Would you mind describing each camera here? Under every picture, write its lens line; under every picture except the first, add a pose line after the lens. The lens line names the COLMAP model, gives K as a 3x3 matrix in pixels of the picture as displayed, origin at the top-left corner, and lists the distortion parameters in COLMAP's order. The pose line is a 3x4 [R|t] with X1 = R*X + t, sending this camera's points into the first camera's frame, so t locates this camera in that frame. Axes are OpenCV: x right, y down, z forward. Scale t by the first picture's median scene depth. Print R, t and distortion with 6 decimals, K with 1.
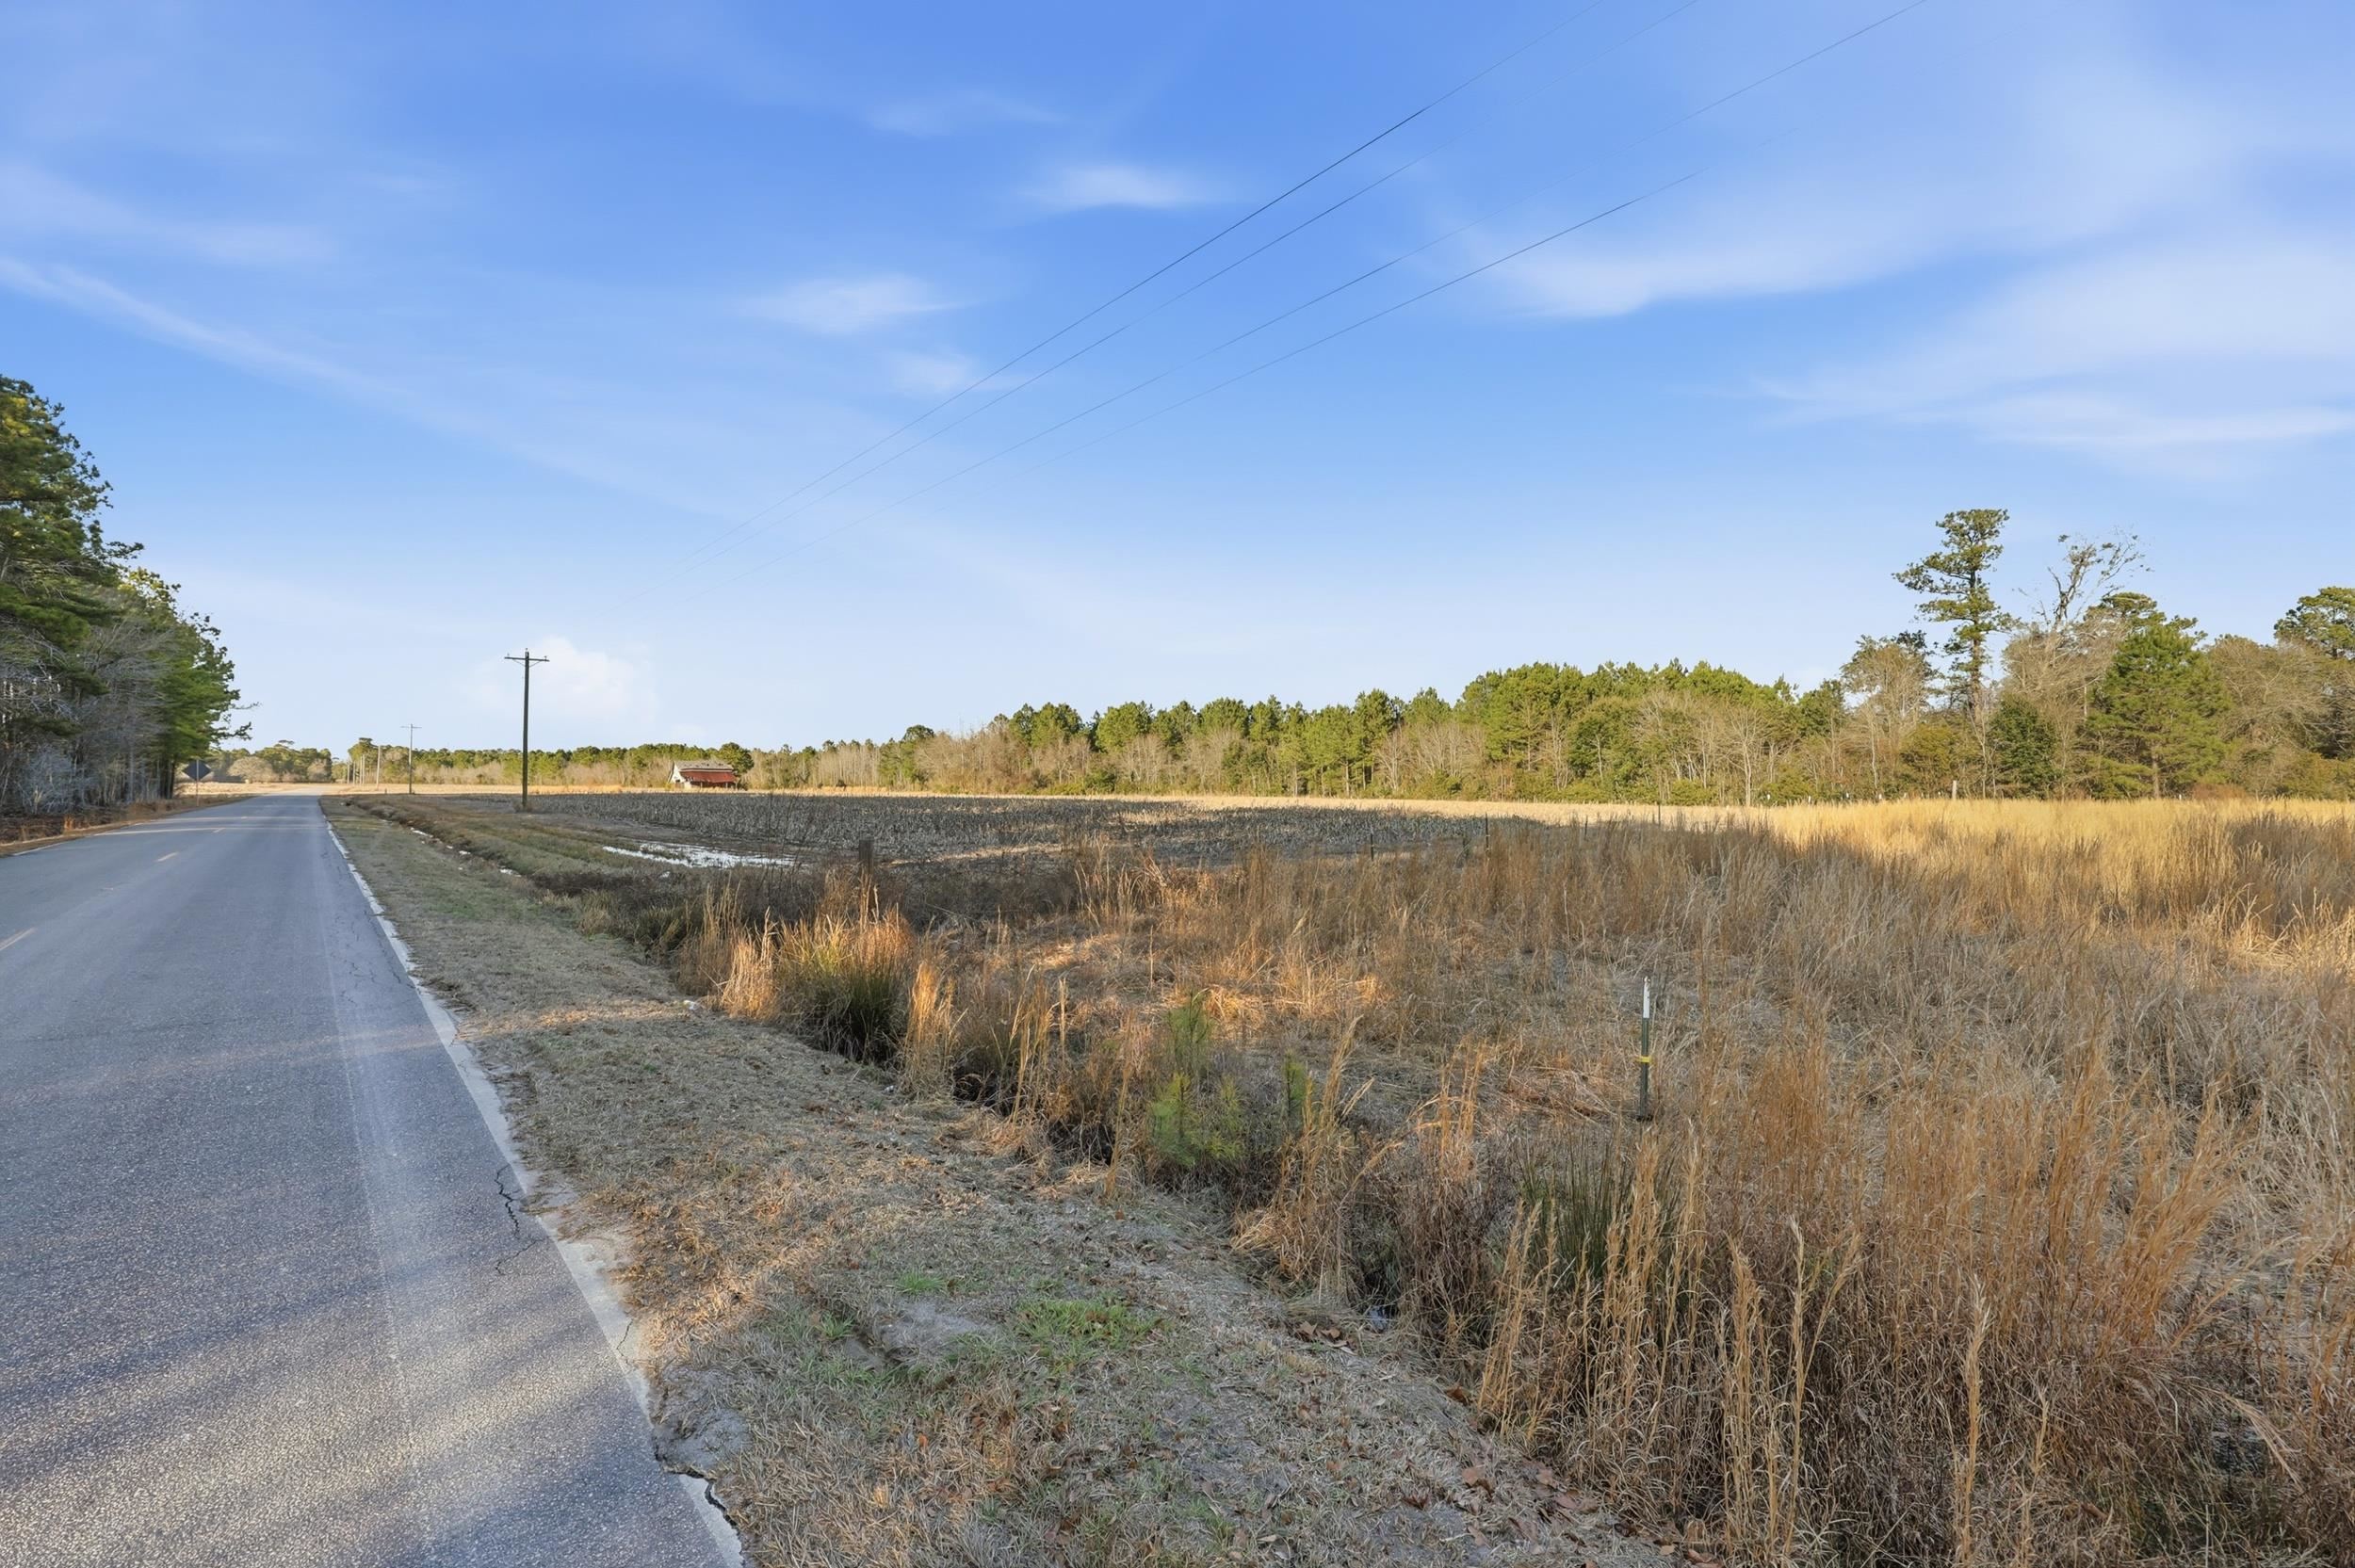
lens RADIAL K [[951.9, 0, 1186.8], [0, 951.9, 767.7], [0, 0, 1]] dist [0.000784, 0.000236]
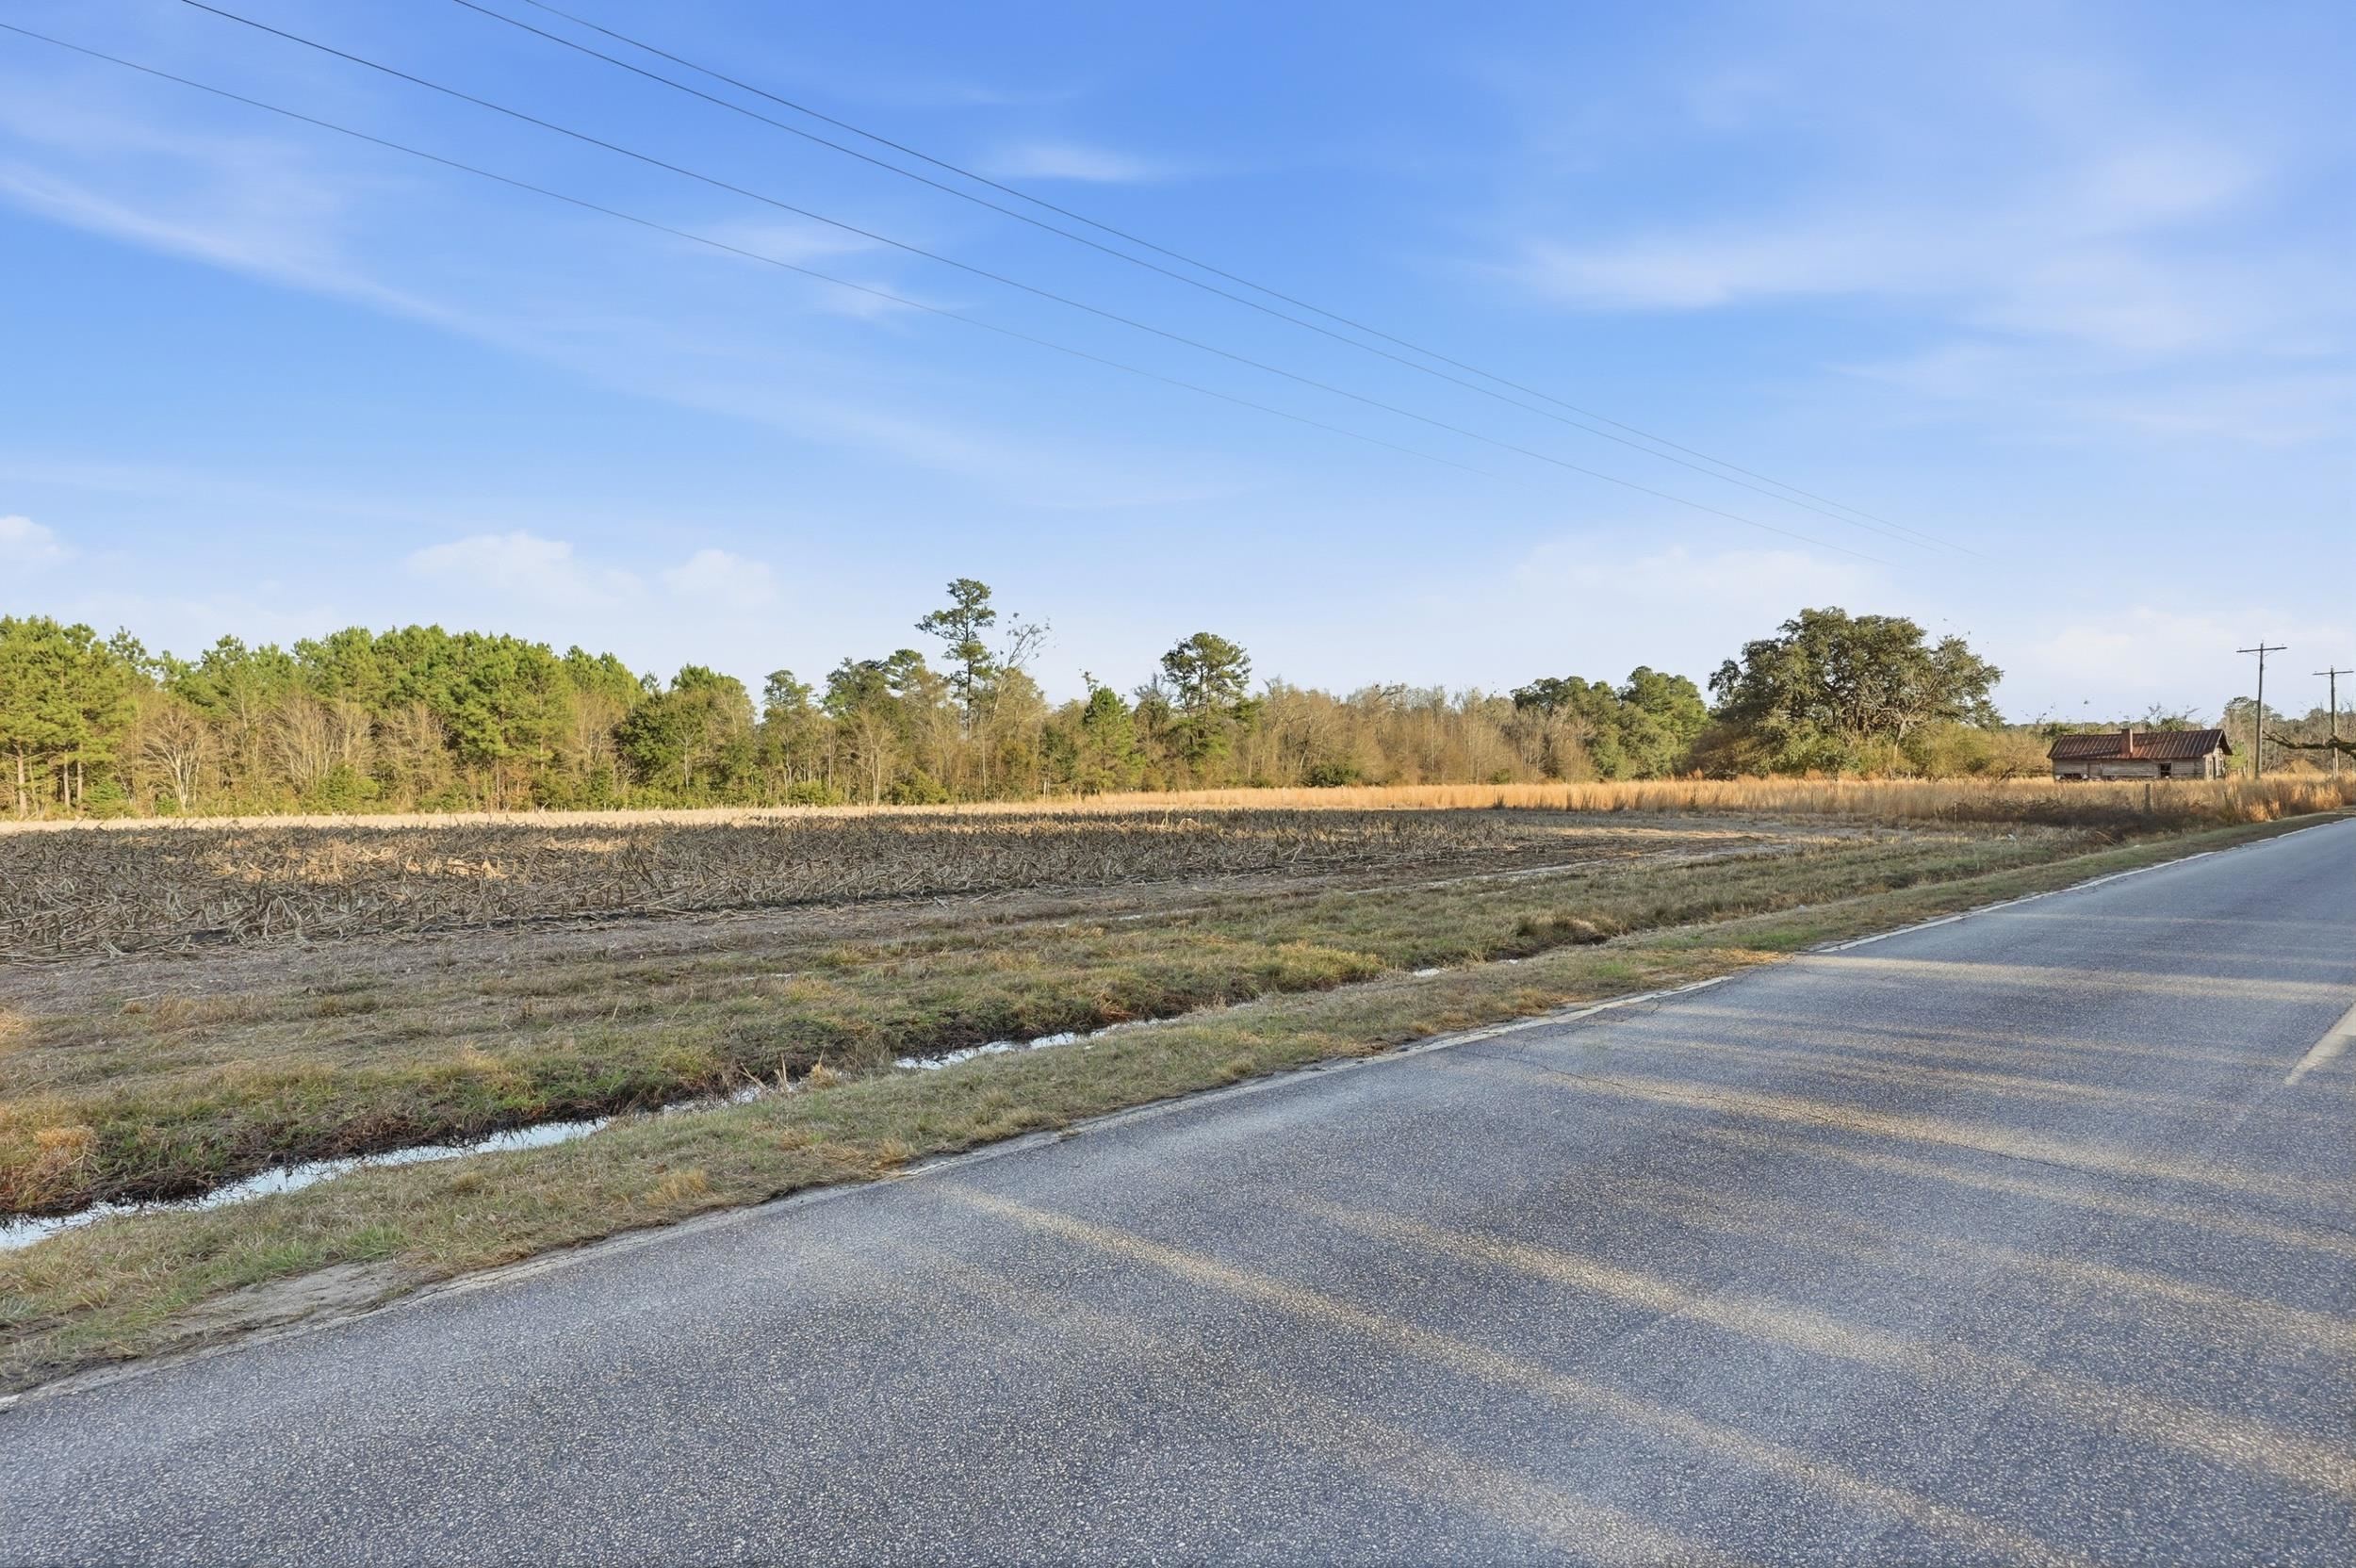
lens RADIAL K [[952.4, 0, 1187.3], [0, 952.4, 767.7], [0, 0, 1]] dist [0.000784, 0.000236]
pose [[0.102189, 0.013739, 0.994670, -0.237416], [-0.005436, 0.999897, -0.013253, 0.005228], [-0.994750, -0.004053, 0.102253, 0.276782]]
